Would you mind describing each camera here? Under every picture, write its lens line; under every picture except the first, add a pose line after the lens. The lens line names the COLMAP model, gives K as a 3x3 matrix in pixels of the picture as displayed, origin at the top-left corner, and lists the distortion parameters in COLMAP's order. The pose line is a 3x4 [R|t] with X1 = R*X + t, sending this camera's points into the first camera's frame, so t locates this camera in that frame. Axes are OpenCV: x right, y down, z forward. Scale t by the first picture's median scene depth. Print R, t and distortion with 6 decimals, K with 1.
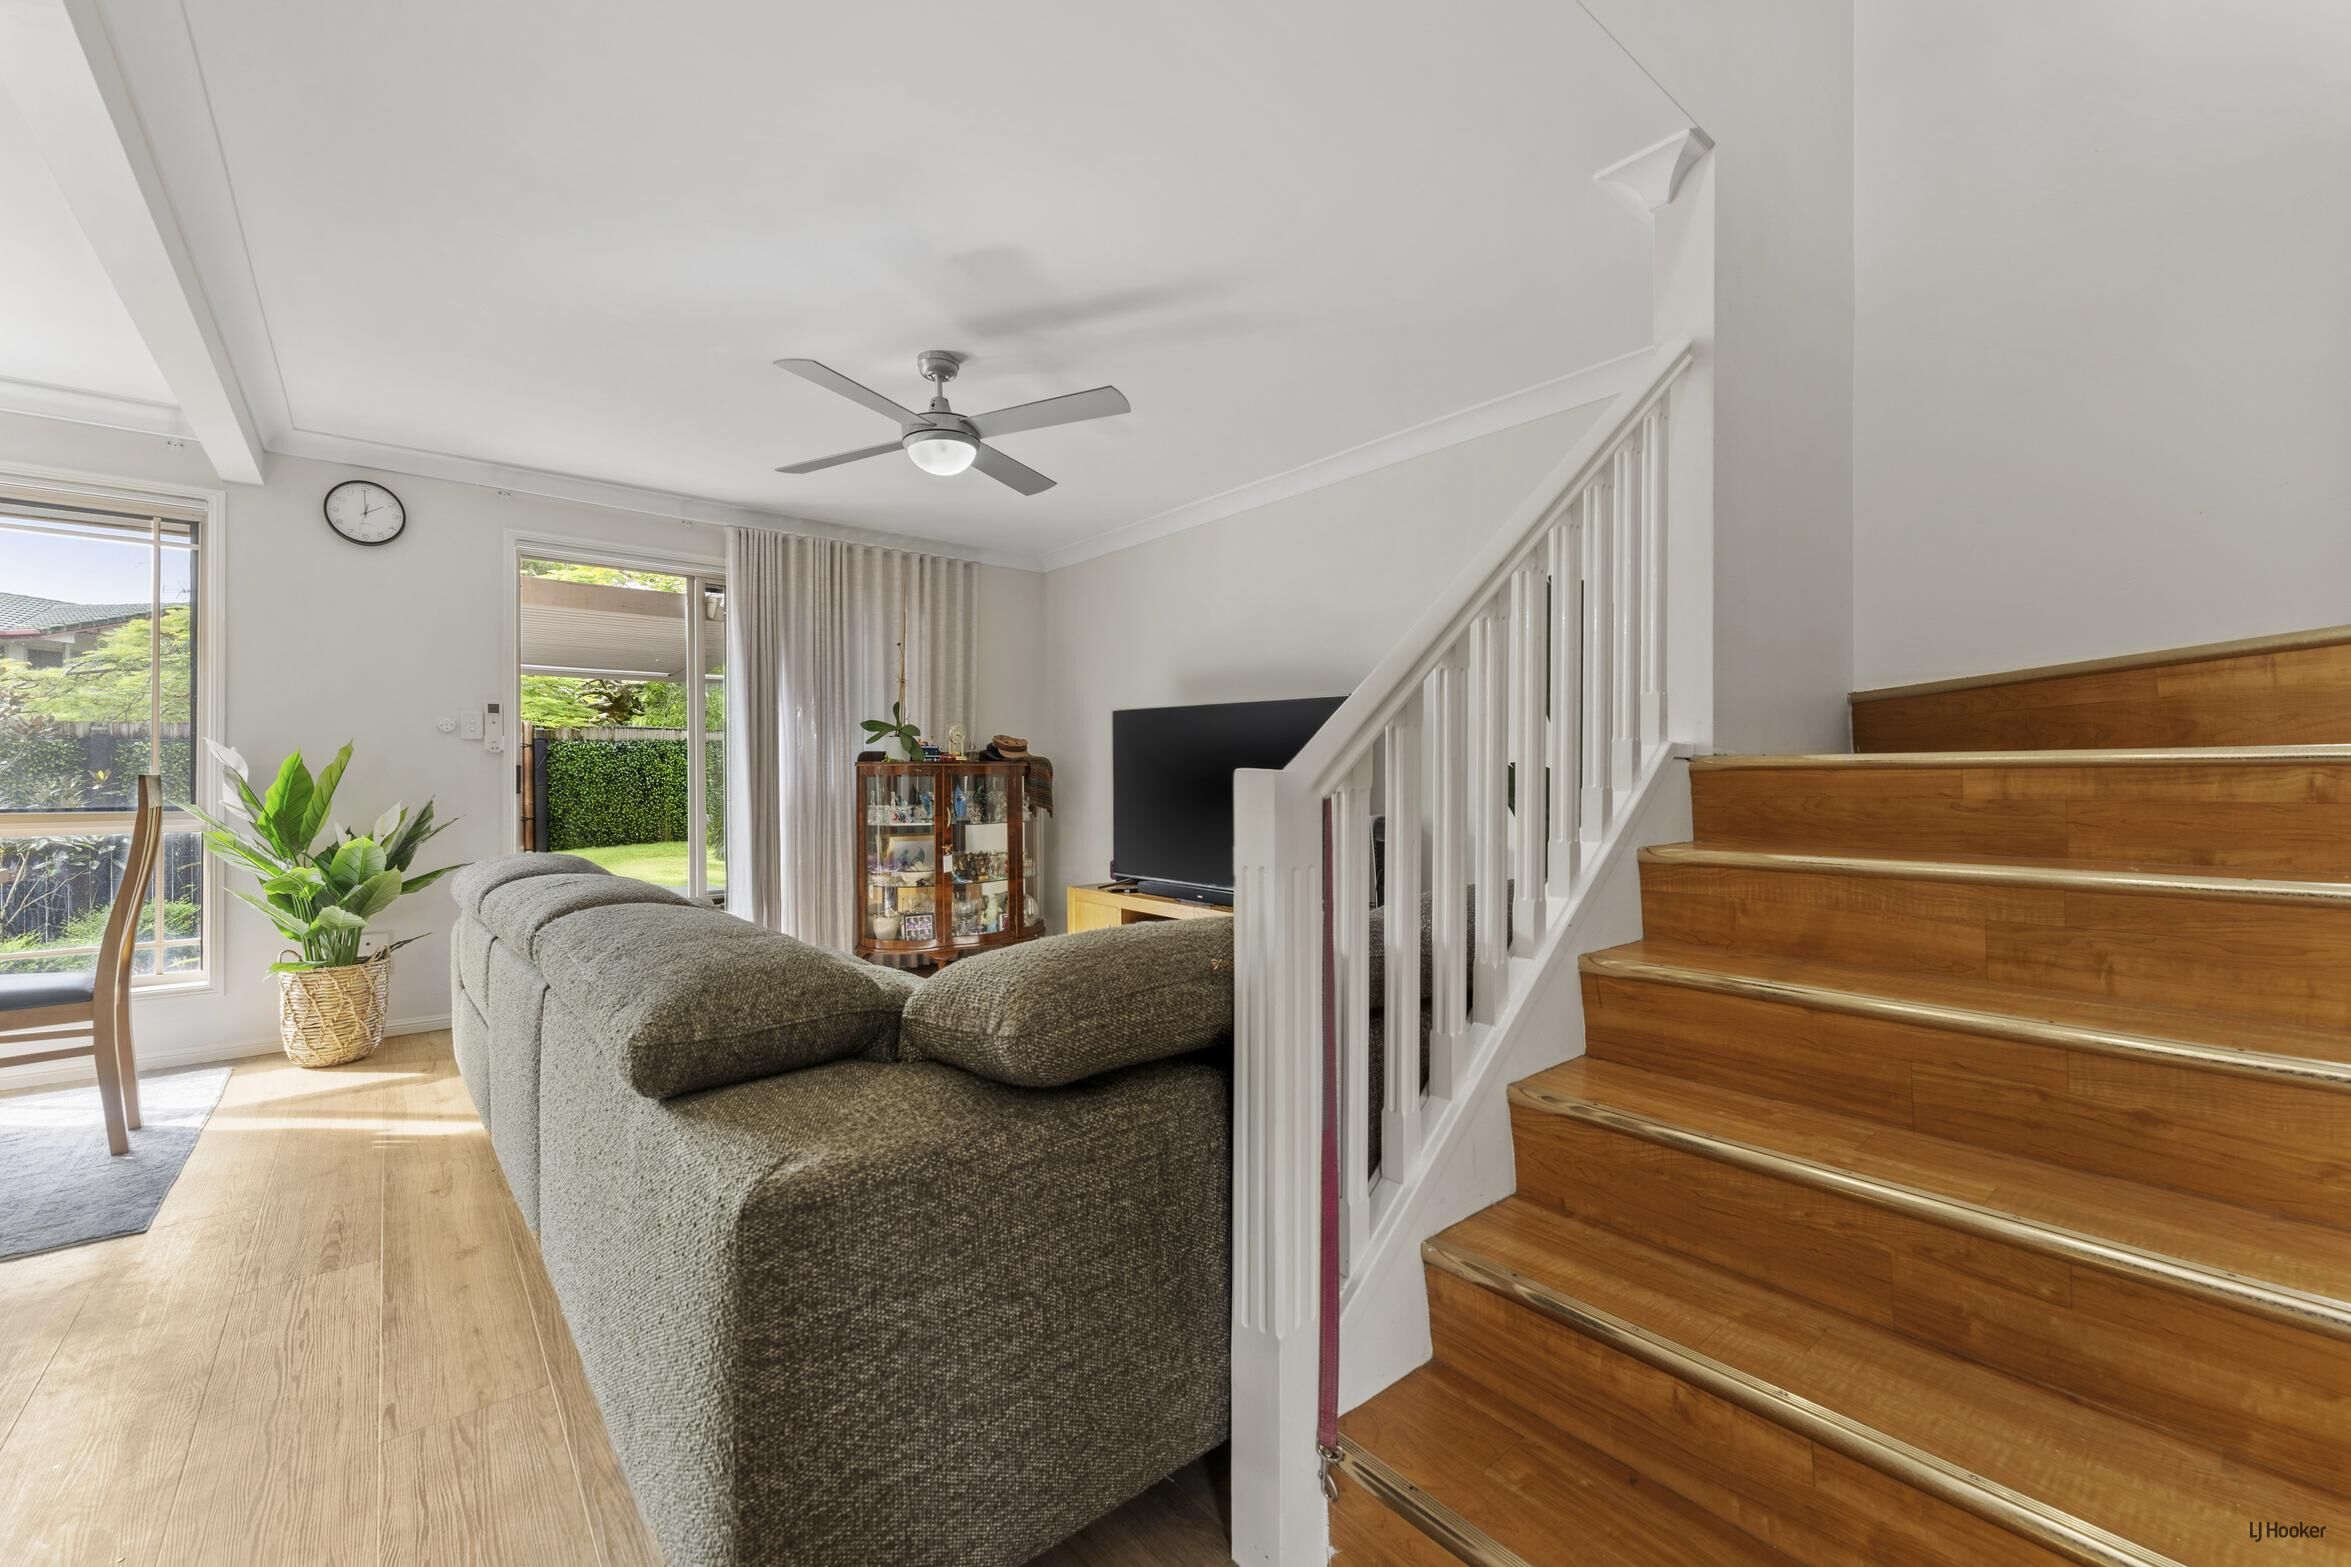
lens RADIAL K [[932.0, 0, 1164.3], [0, 932.0, 765.4], [0, 0, 1]] dist [0.001282, 0.000264]
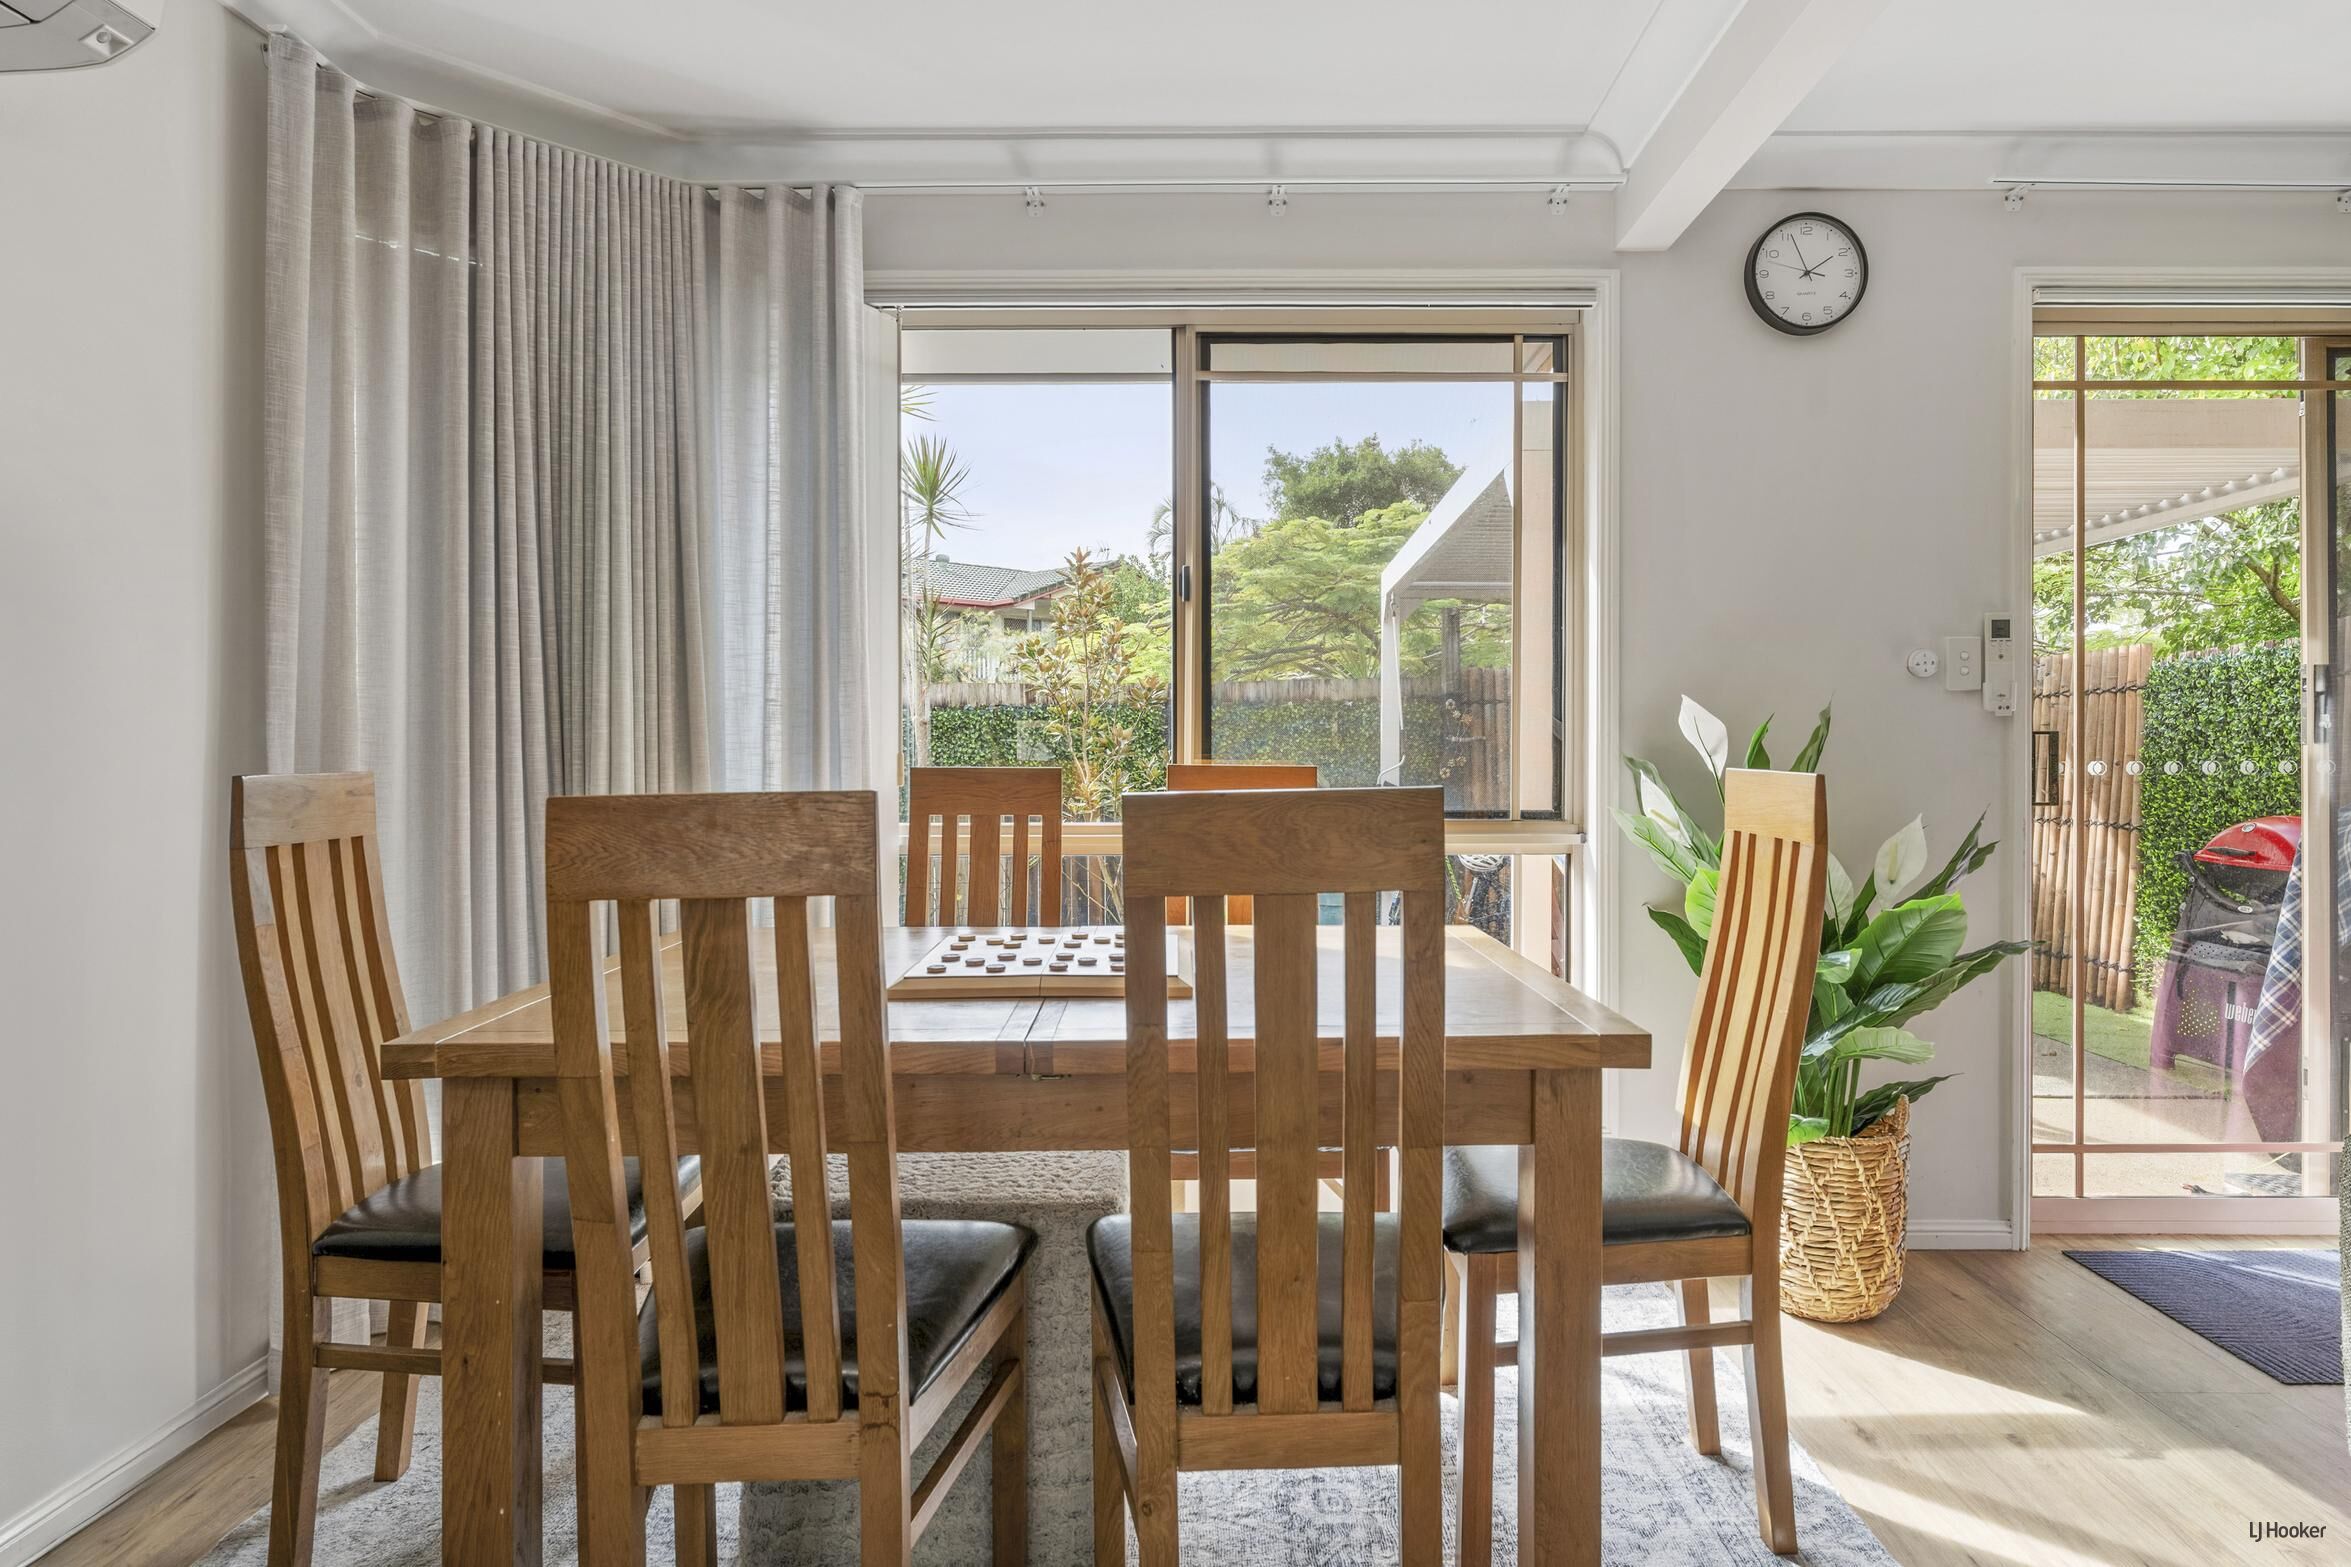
lens RADIAL K [[1248.8, 0, 1176.4], [0, 1248.8, 736.2], [0, 0, 1]] dist [0.004619, 0.000975]
pose [[0.764360, 0.002603, -0.644784, -0.500877], [0.003993, 0.999954, 0.008771, -0.008890], [0.644777, -0.009279, 0.764314, 0.159732]]
